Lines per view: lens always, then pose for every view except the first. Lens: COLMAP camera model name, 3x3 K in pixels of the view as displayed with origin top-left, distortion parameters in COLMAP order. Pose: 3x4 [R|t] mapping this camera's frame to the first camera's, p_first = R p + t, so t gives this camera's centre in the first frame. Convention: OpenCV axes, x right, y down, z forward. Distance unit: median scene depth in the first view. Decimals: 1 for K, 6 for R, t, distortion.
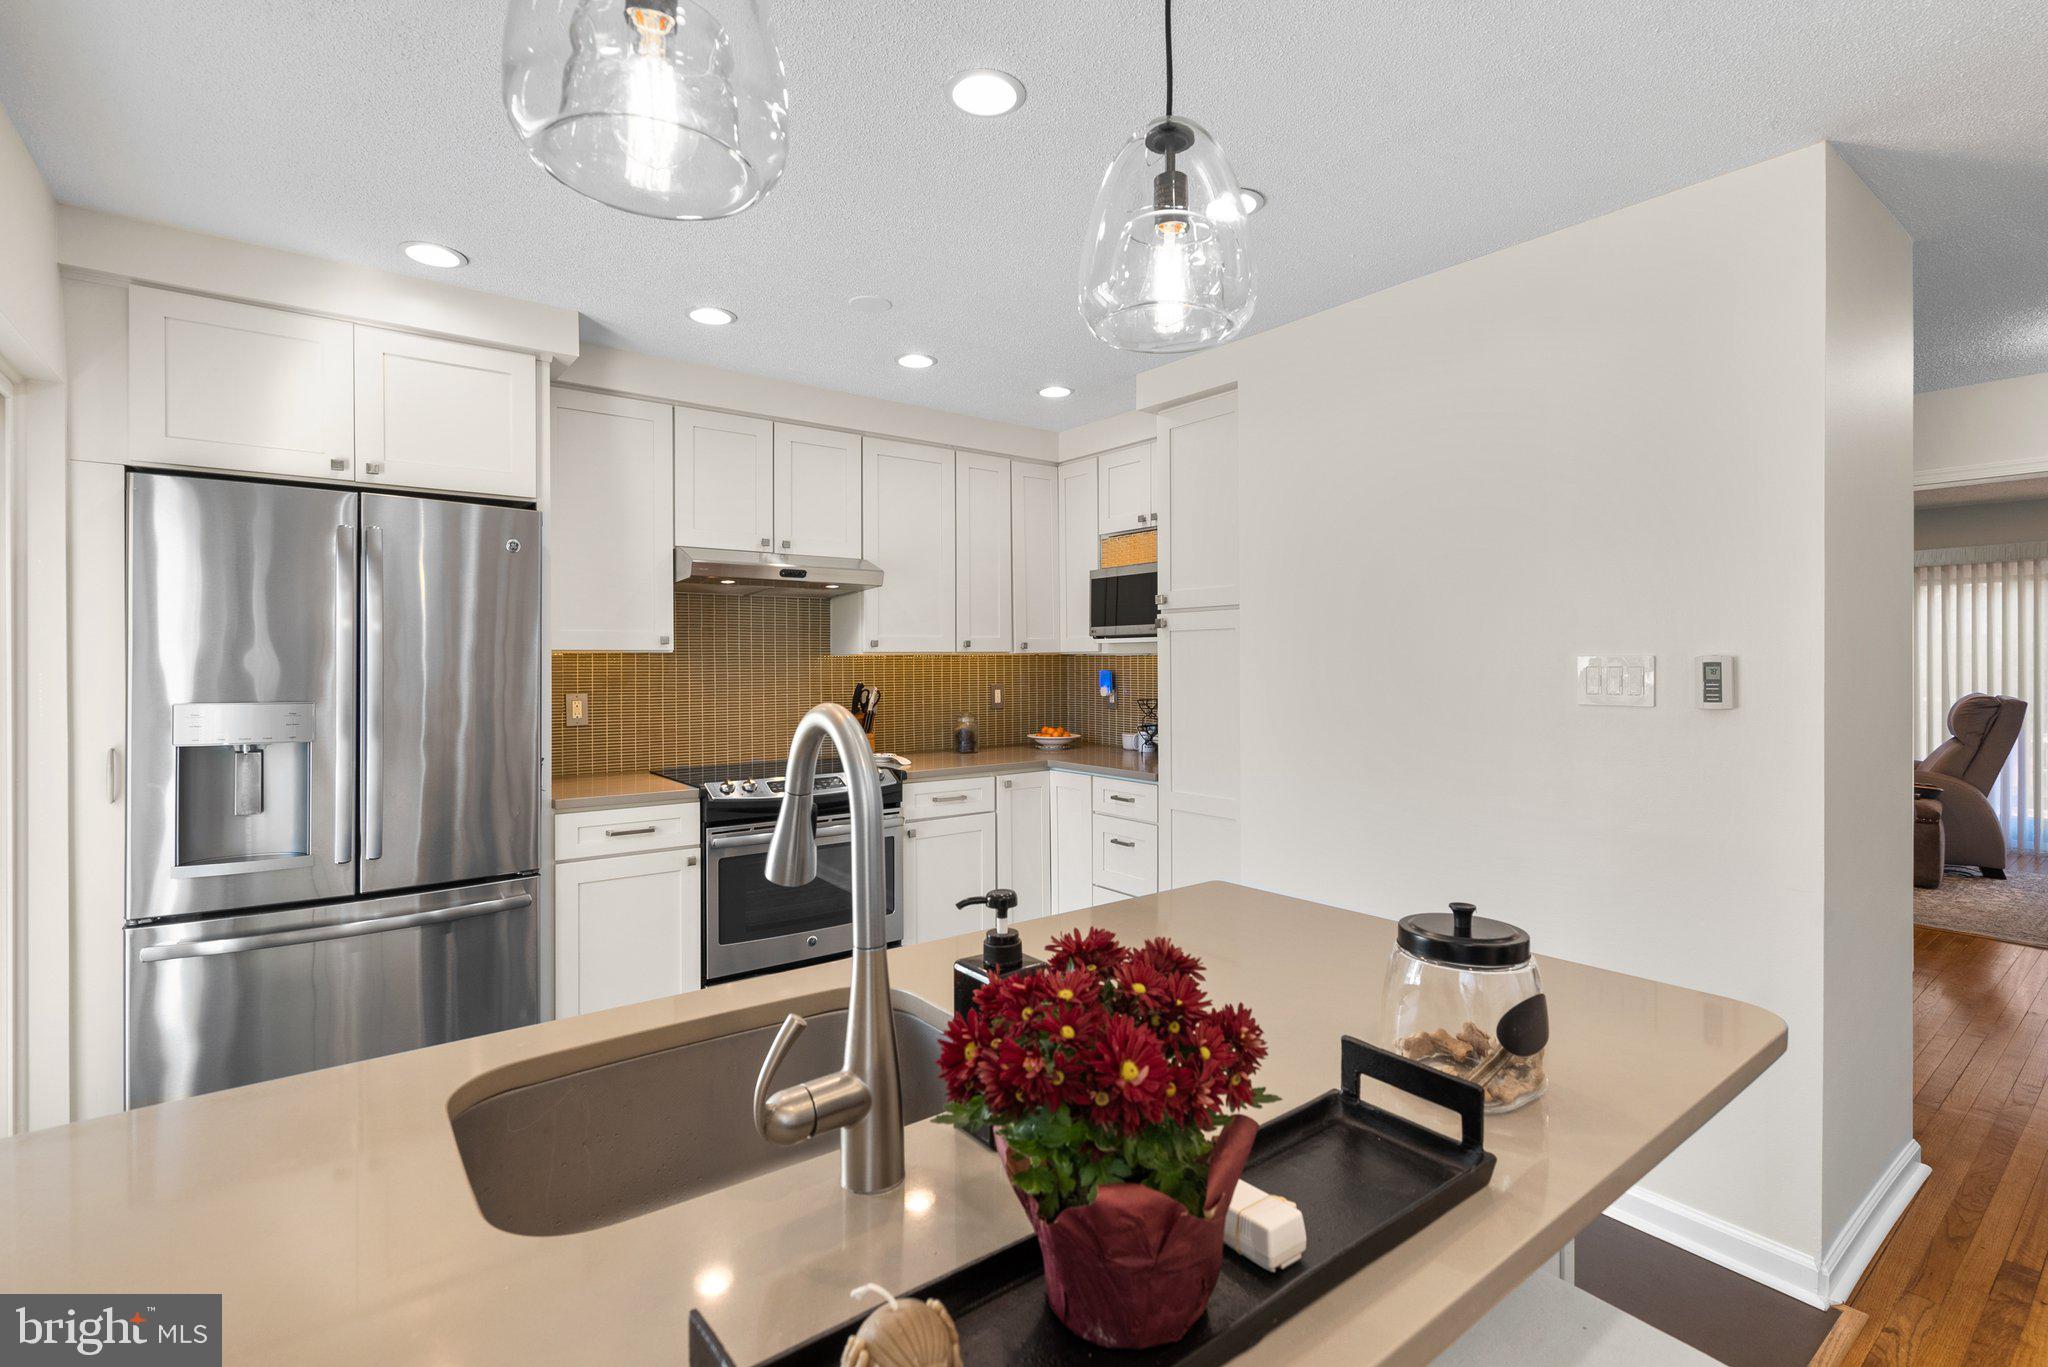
lens RADIAL K [[953.4, 0, 1025.1], [0, 953.4, 668.2], [0, 0, 1]] dist [0.003069, 0.000438]
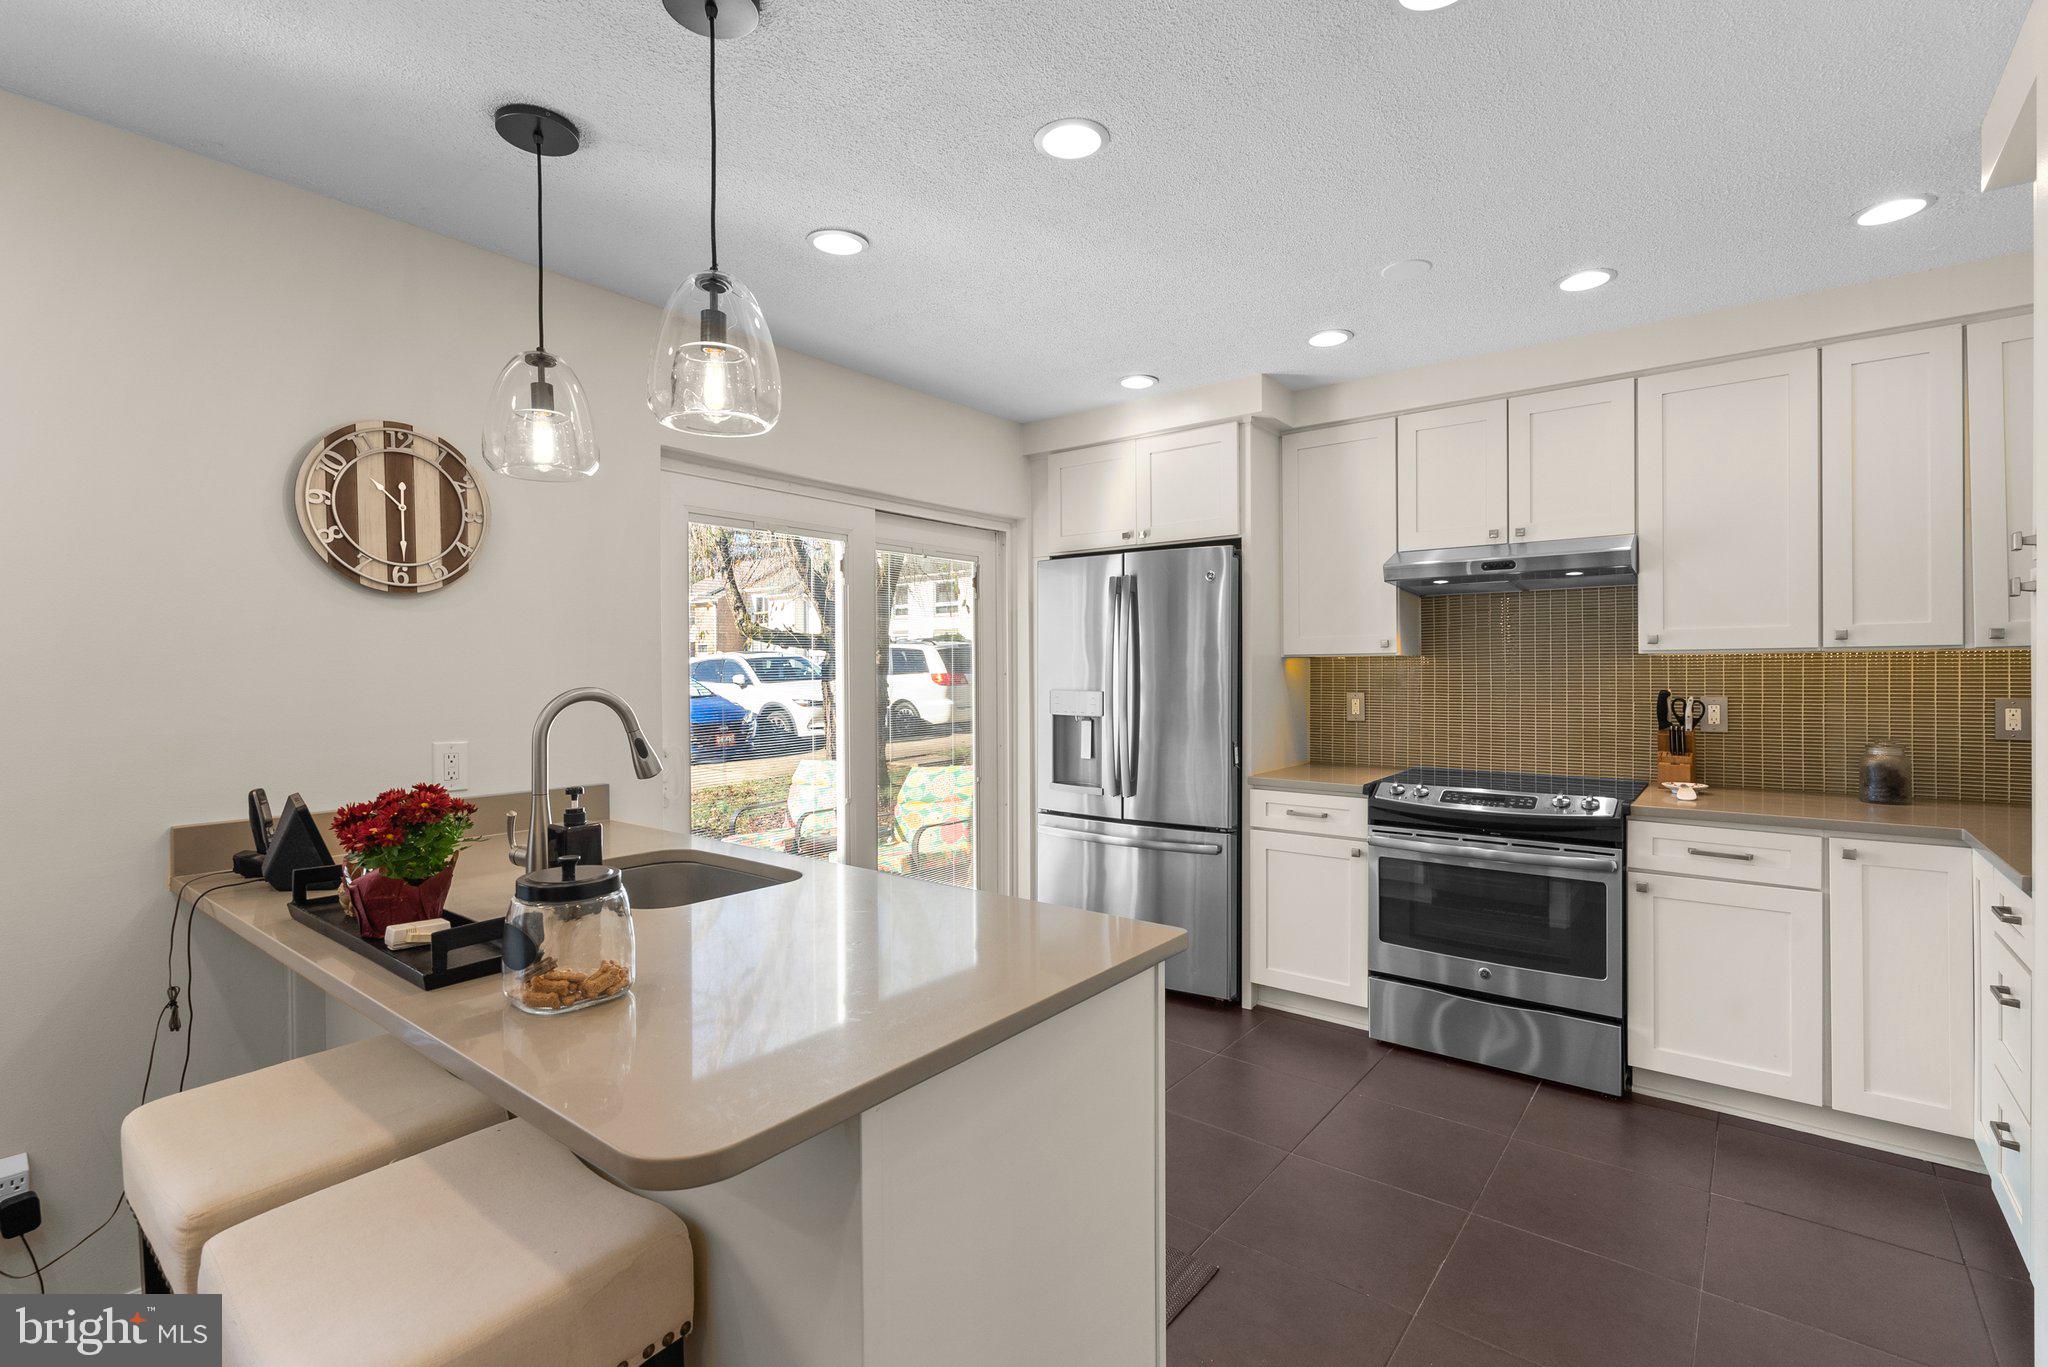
lens RADIAL K [[924.2, 0, 1045.1], [0, 924.2, 677.0], [0, 0, 1]] dist [0.000310, 0.000041]
pose [[0.262169, 0.012053, -0.964947, 0.474961], [-0.000702, 0.999924, 0.012299, -0.004591], [0.965022, -0.002547, 0.262157, 0.346971]]
